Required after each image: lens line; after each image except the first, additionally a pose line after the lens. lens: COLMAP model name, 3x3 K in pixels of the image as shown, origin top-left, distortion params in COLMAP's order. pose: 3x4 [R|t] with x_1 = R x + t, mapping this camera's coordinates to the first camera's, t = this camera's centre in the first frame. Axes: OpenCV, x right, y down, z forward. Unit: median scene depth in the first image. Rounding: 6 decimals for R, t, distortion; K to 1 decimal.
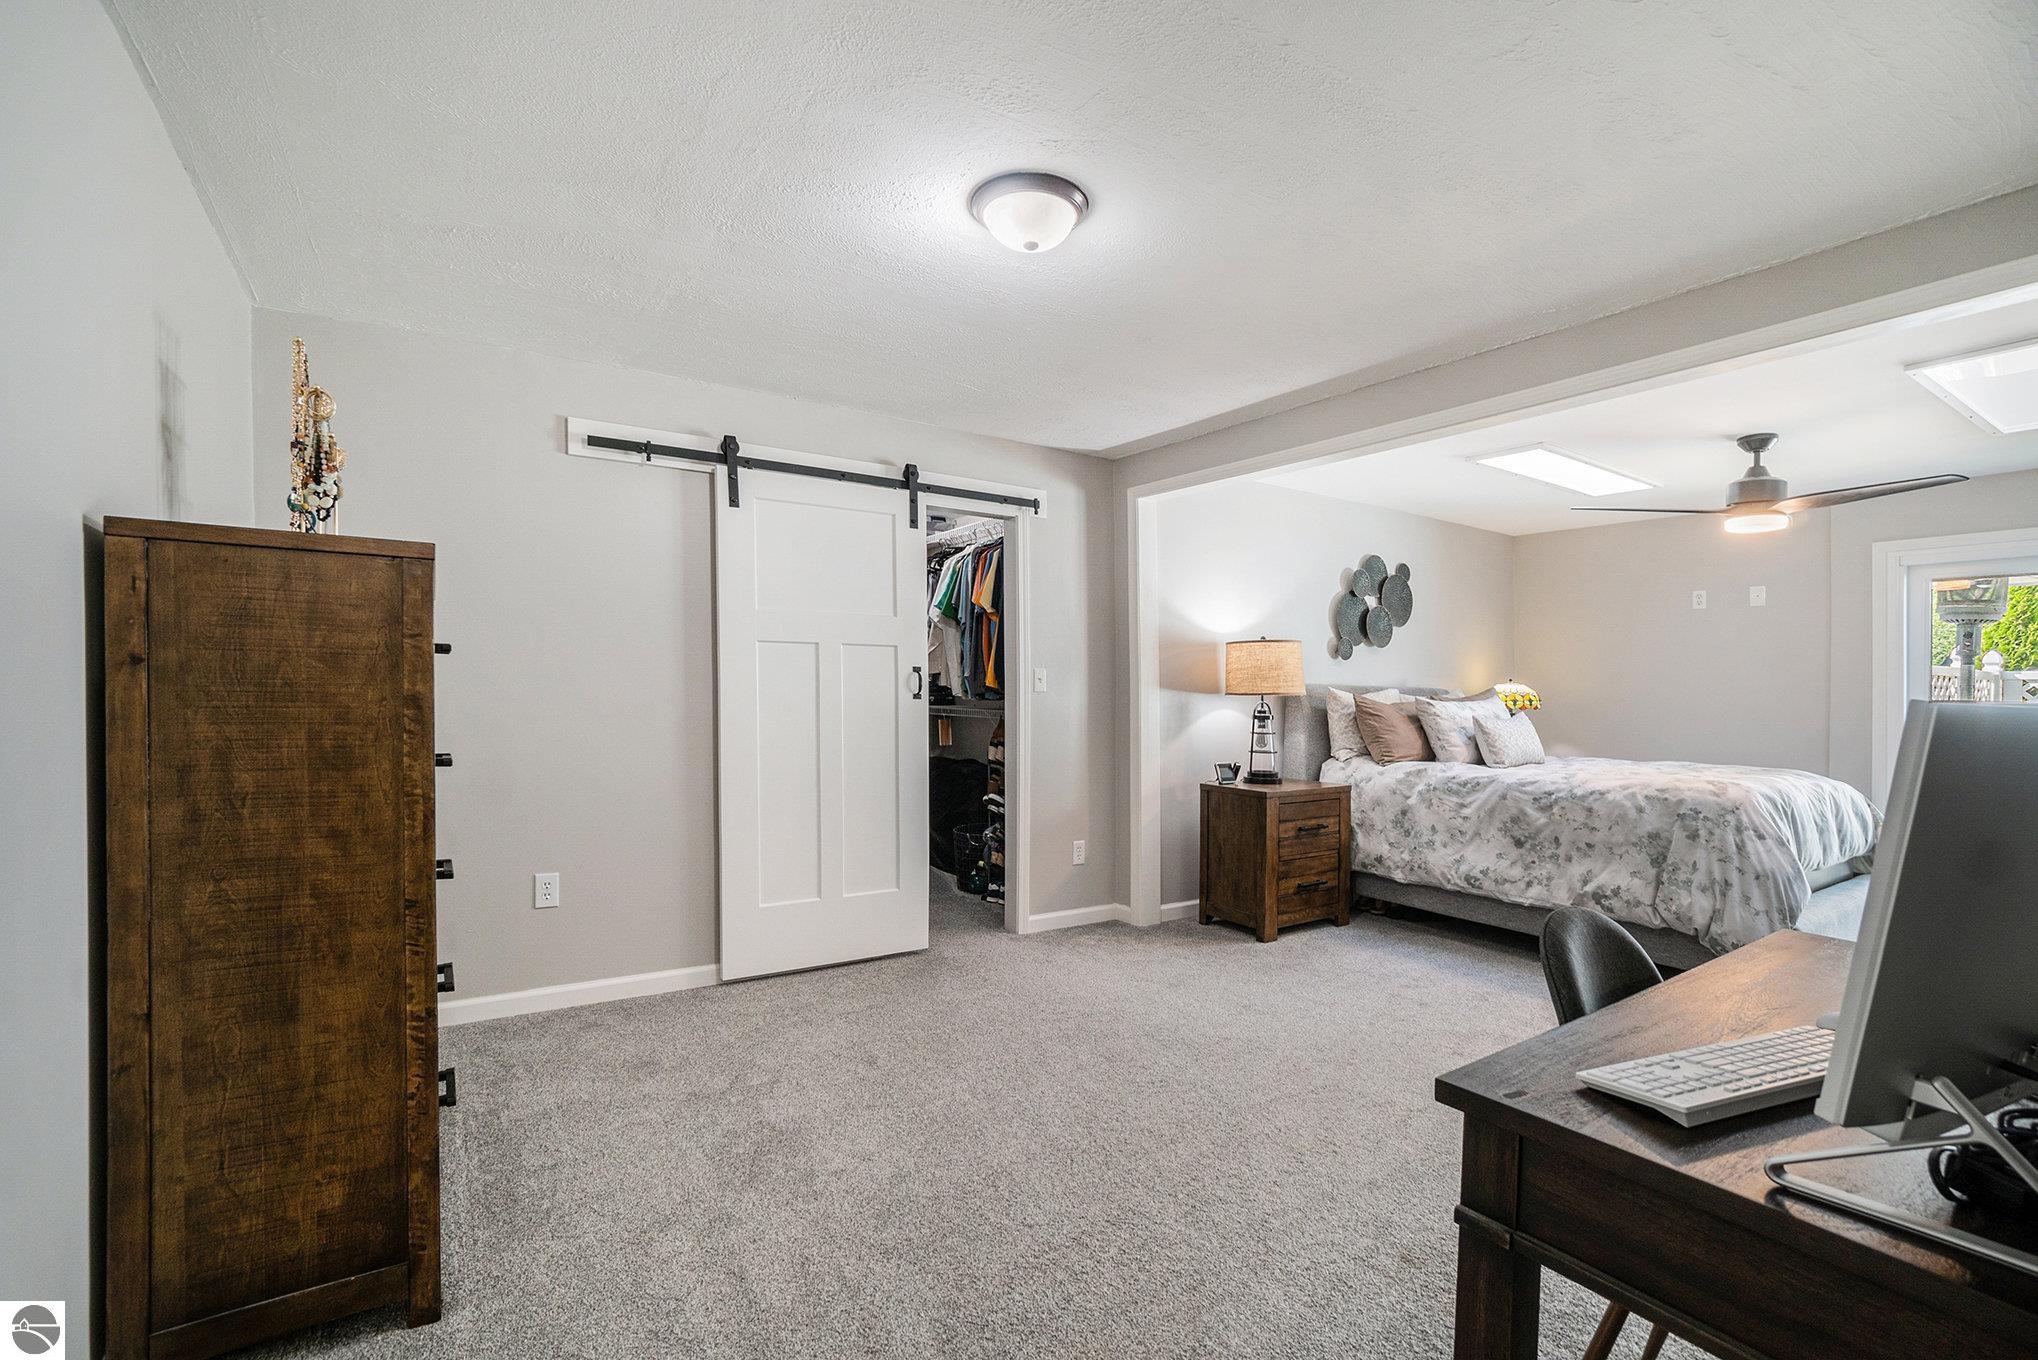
lens RADIAL K [[954.0, 0, 1019.0], [0, 954.0, 680.0], [0, 0, 1]] dist [-0.002532, -0.000201]
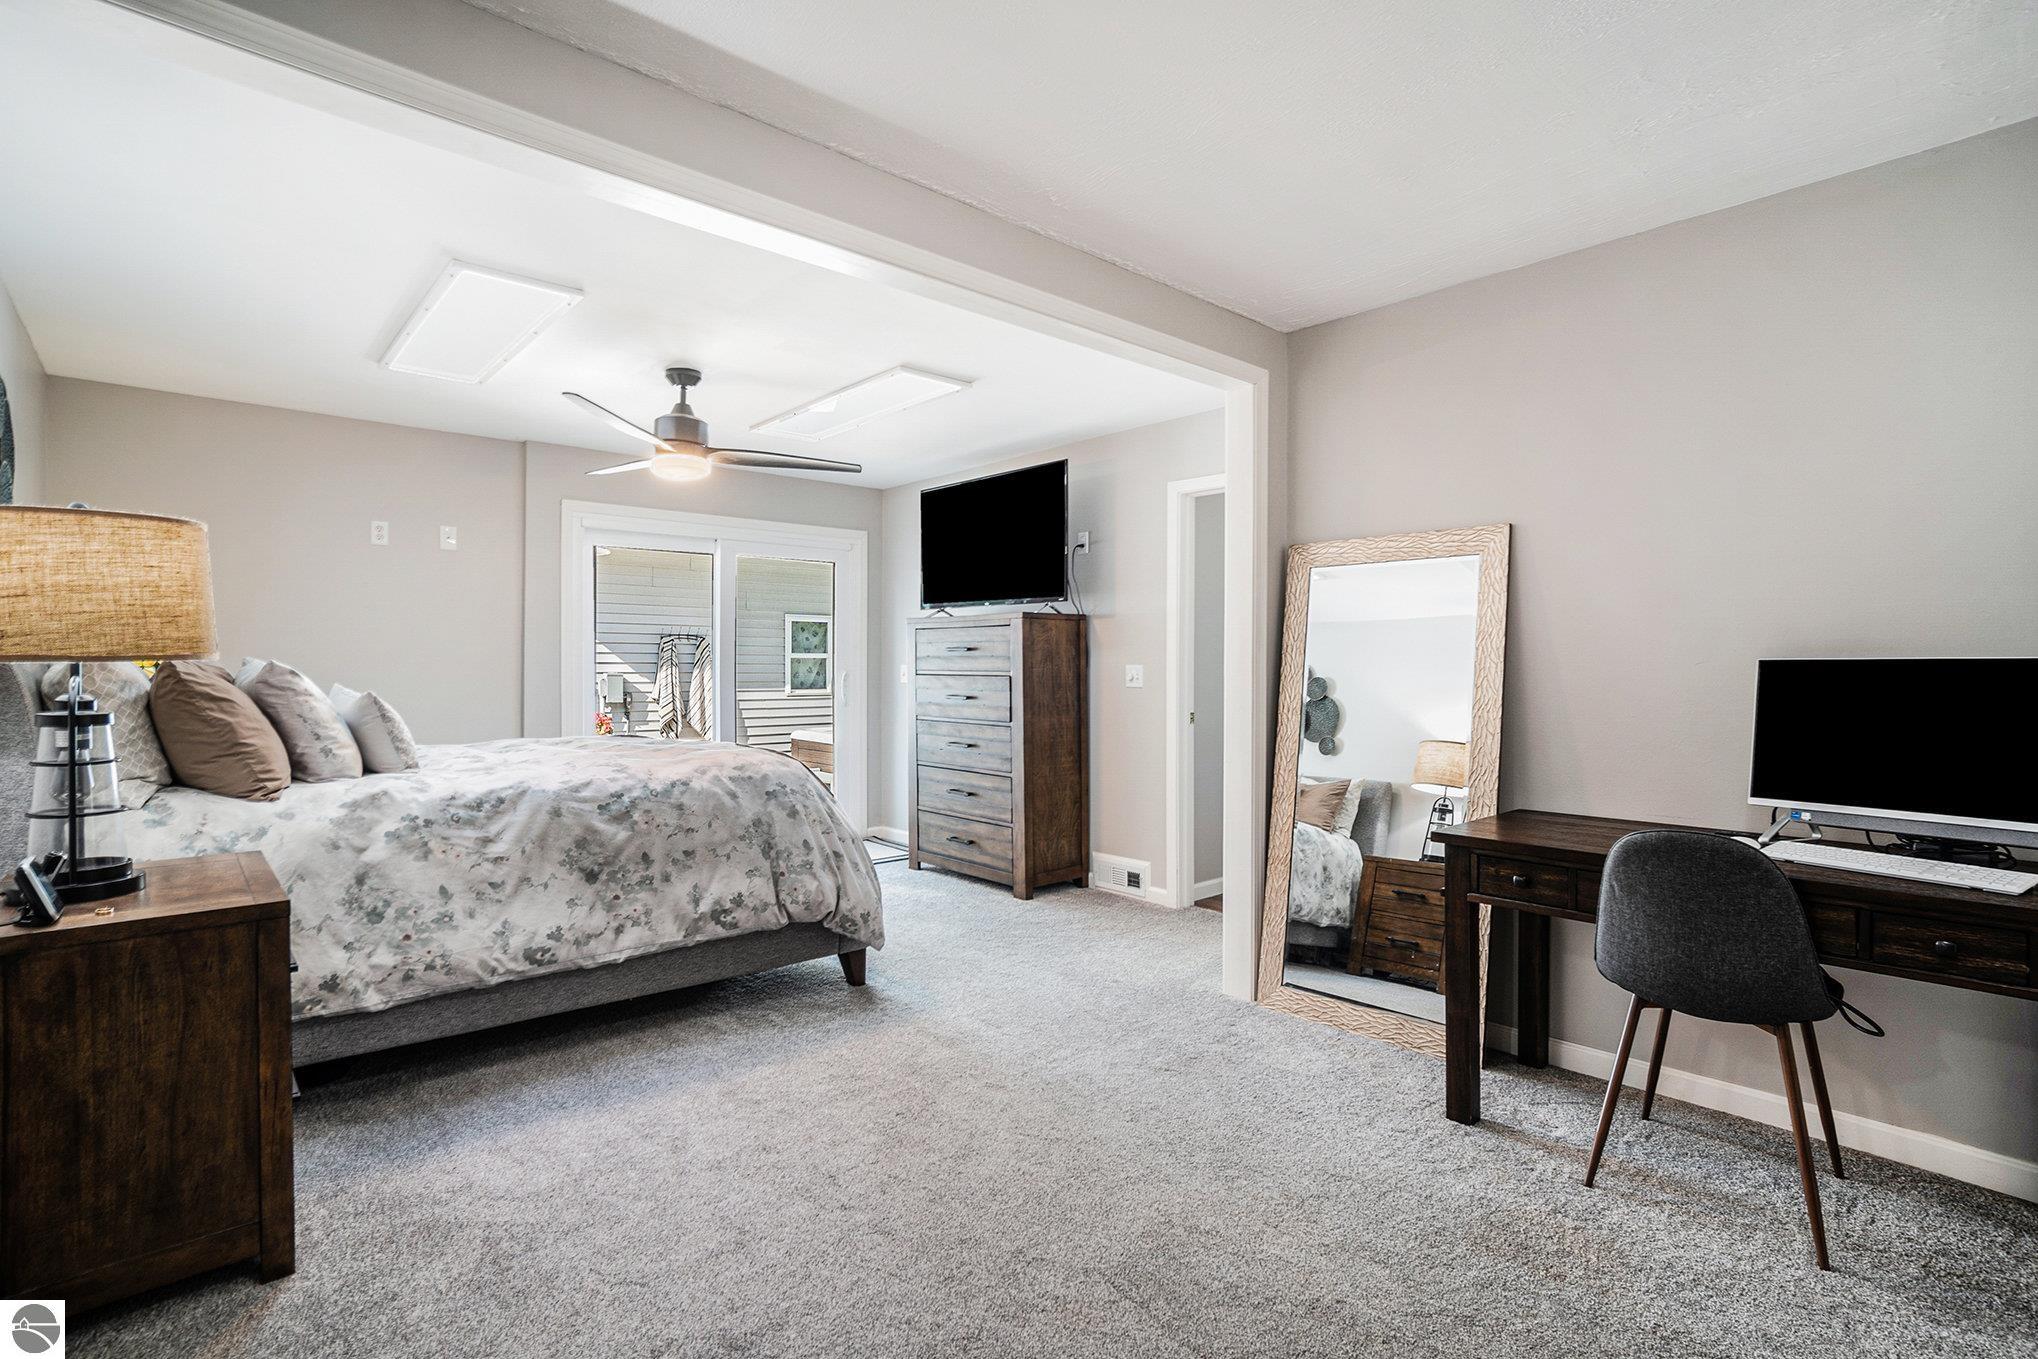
lens RADIAL K [[971.5, 0, 1019.0], [0, 971.5, 679.5], [0, 0, 1]] dist [-0.002691, -0.000319]
pose [[-0.112129, -0.029367, 0.993260, -0.185991], [-0.013751, 0.999513, 0.027999, 0.008742], [-0.993599, -0.010519, -0.112478, 0.771771]]
